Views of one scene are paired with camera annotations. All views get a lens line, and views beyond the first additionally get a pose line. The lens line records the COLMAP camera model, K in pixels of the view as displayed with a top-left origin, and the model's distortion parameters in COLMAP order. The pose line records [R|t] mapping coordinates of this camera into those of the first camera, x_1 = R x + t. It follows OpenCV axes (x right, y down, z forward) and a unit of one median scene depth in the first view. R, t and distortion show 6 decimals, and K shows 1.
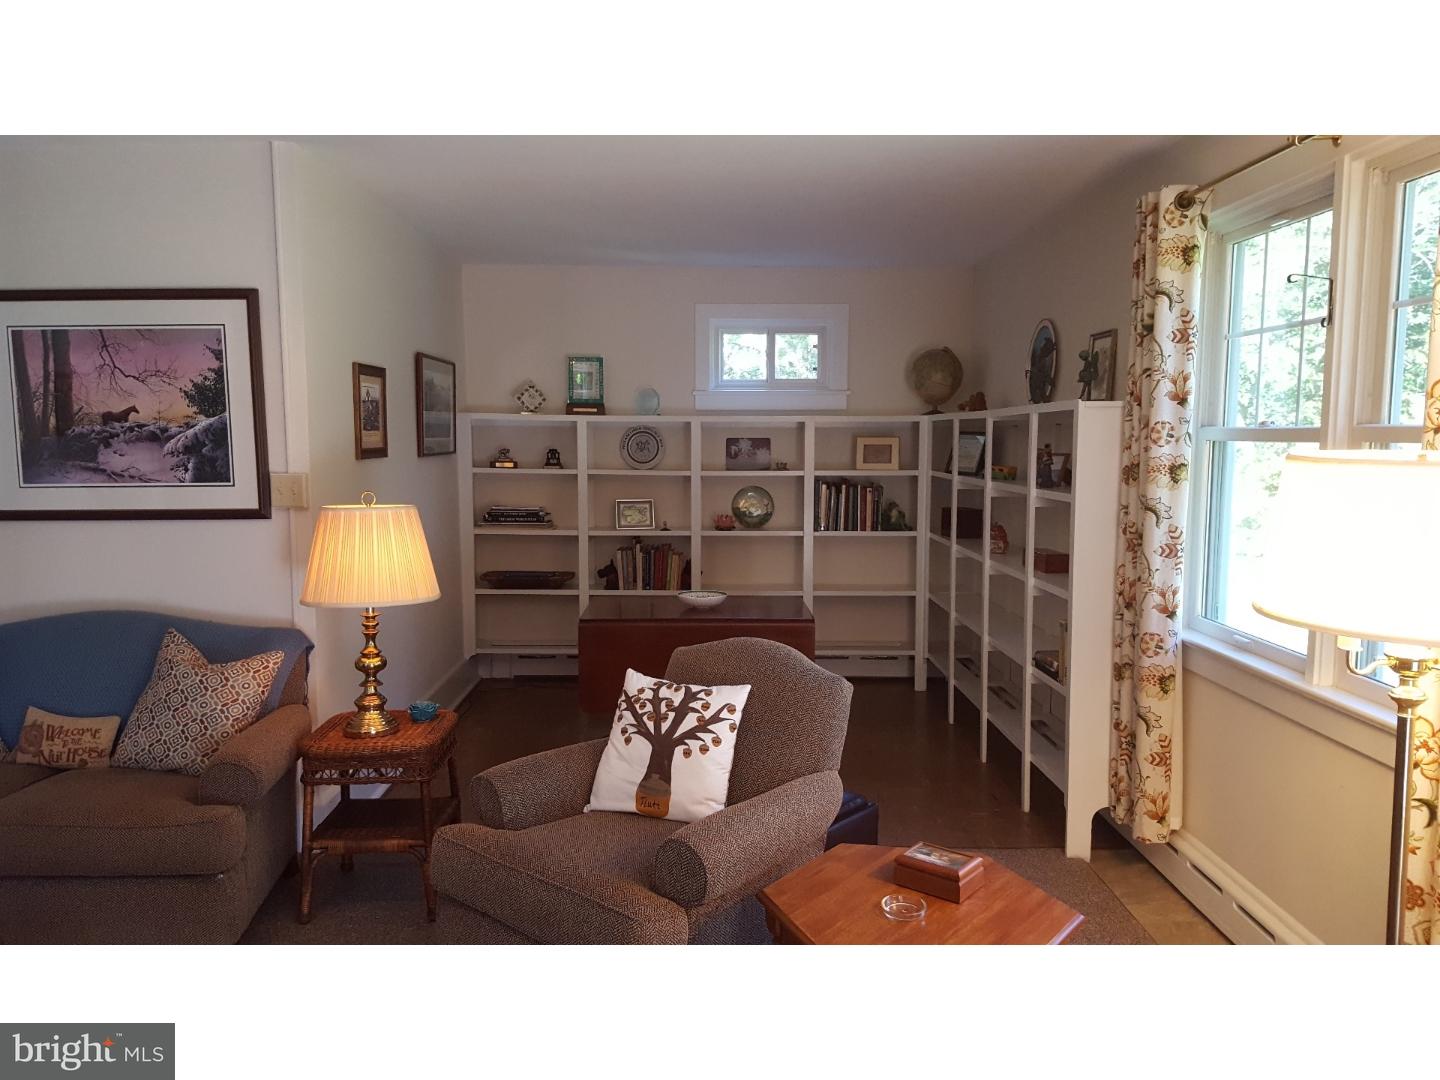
lens RADIAL K [[1113.1, 0, 716.9], [0, 1113.1, 539.8], [0, 0, 1]] dist [0.231061, -0.247835]
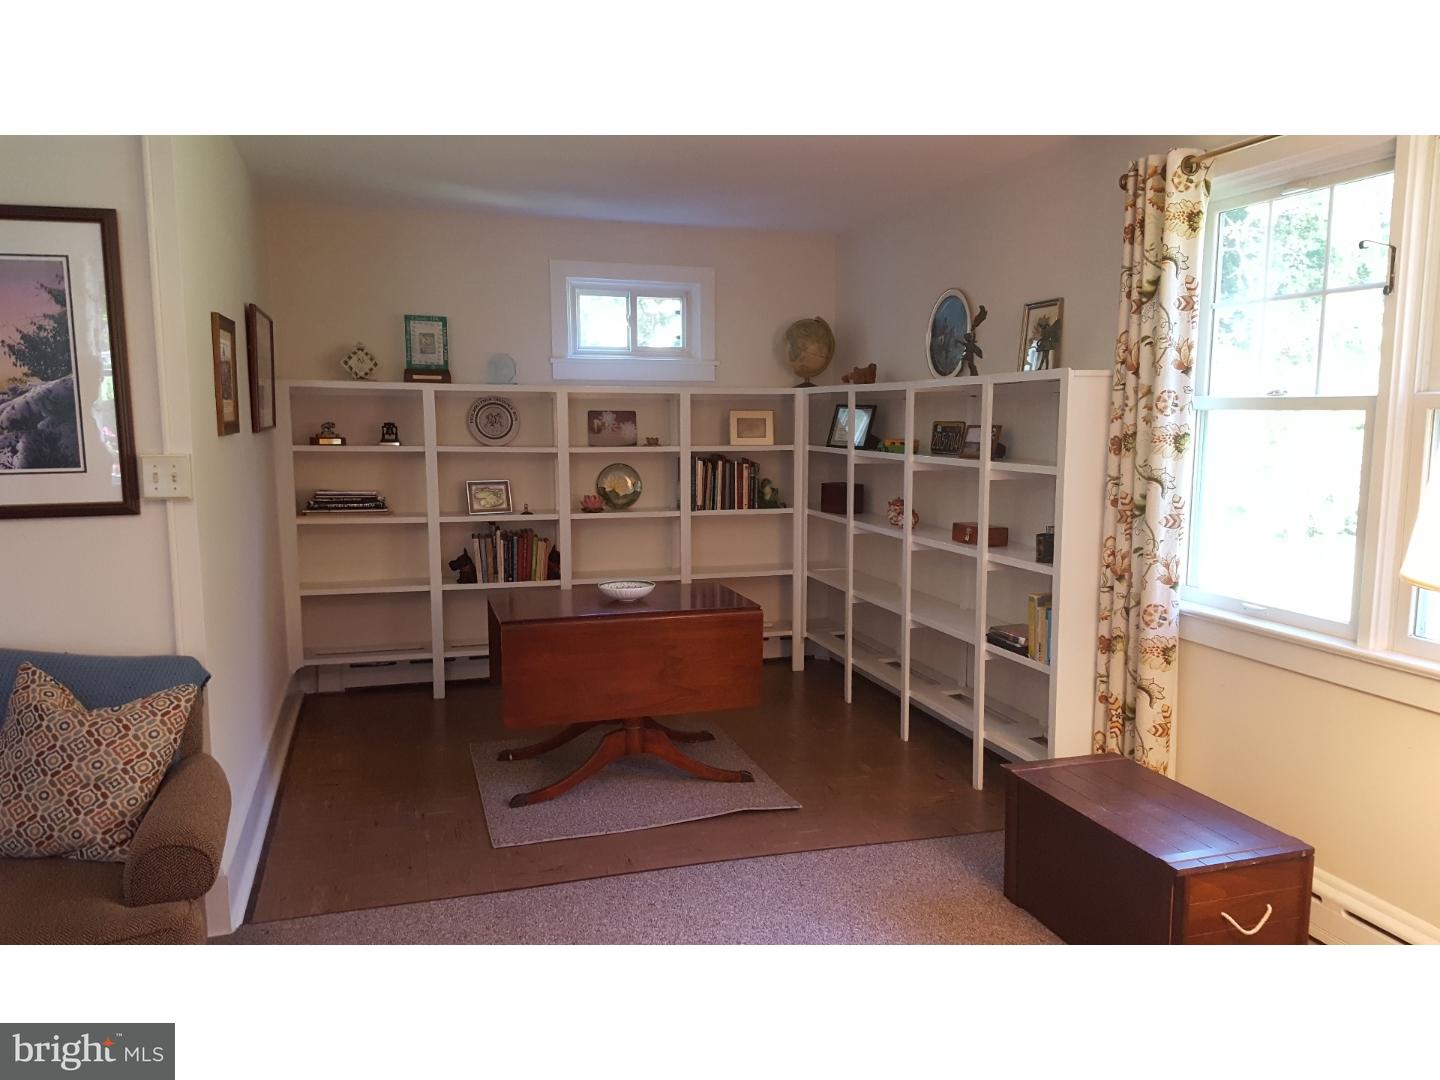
lens RADIAL K [[1113.1, 0, 716.9], [0, 1113.1, 539.8], [0, 0, 1]] dist [0.231061, -0.247835]
pose [[0.957921, -0.034389, 0.284963, -0.210813], [0.028390, 0.999280, 0.025157, -0.008245], [-0.285624, -0.016008, 0.958208, 0.126727]]
